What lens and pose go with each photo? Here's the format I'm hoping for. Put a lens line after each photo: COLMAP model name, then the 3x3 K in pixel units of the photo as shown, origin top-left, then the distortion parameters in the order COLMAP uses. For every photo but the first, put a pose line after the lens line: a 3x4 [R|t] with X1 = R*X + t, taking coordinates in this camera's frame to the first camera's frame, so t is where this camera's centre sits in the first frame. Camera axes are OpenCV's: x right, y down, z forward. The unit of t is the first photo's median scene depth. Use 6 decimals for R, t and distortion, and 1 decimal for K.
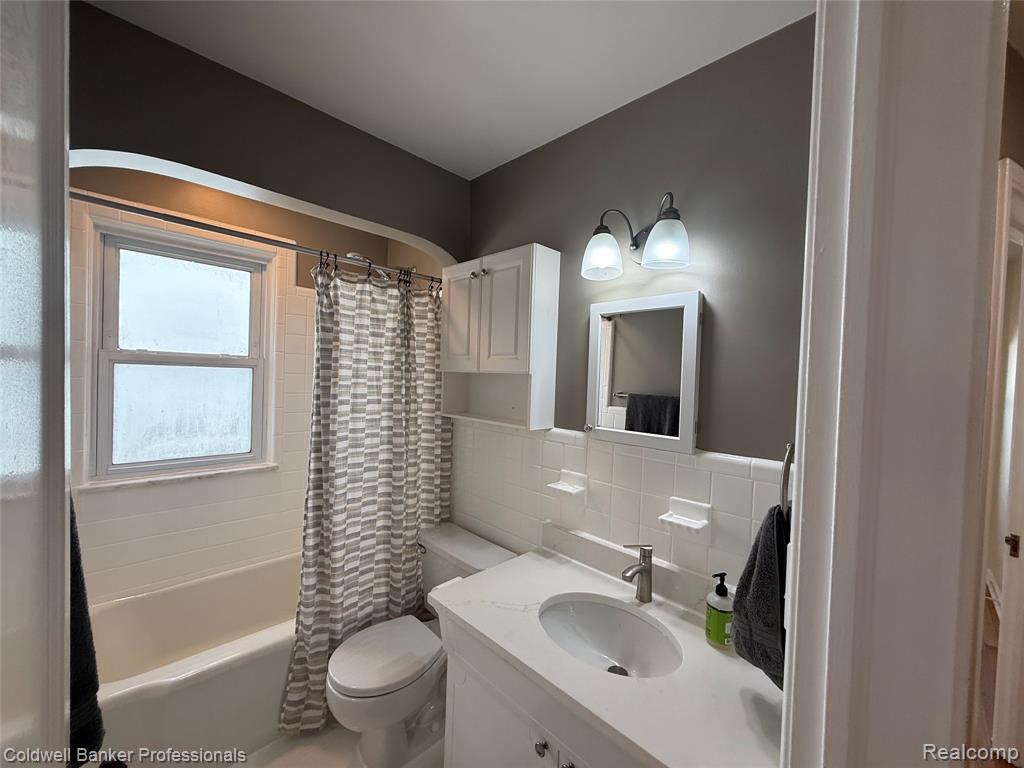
lens RADIAL K [[411.2, 0, 512.3], [0, 411.2, 385.3], [0, 0, 1]] dist [0.000150, 0.001102]
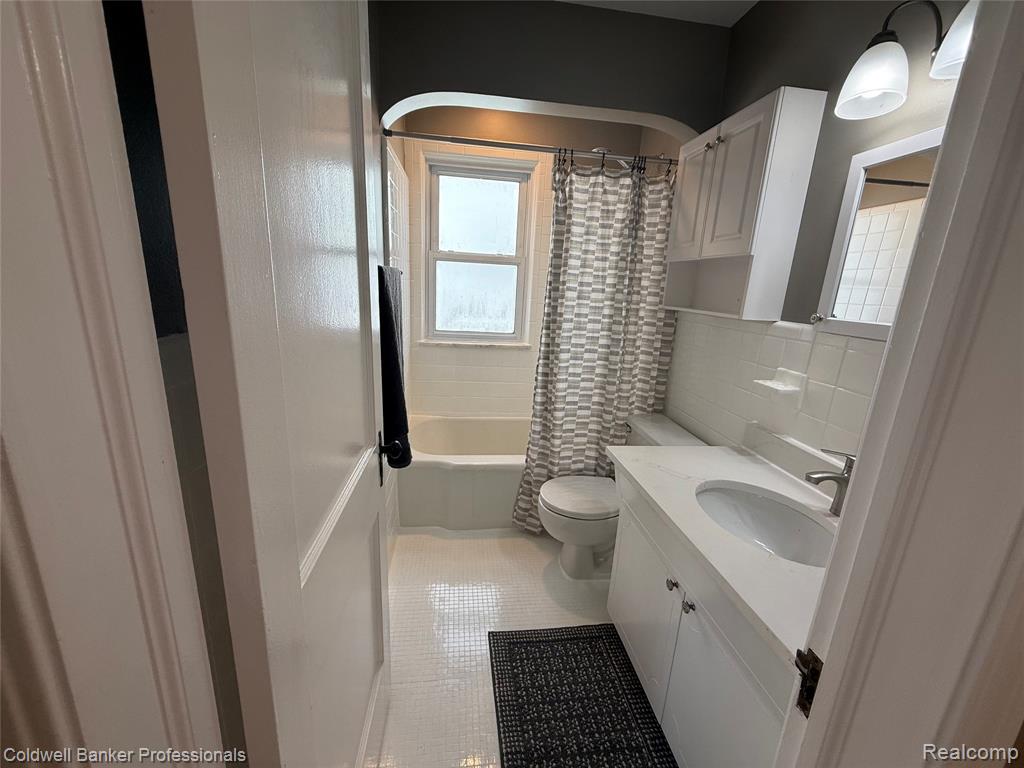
lens RADIAL K [[411.2, 0, 509.9], [0, 411.2, 386.6], [0, 0, 1]] dist [0.000150, 0.001102]
pose [[0.792133, 0.153052, -0.590847, 0.171614], [-0.035057, 0.977860, 0.206303, 0.074281], [0.609341, -0.142706, 0.779960, -0.043431]]
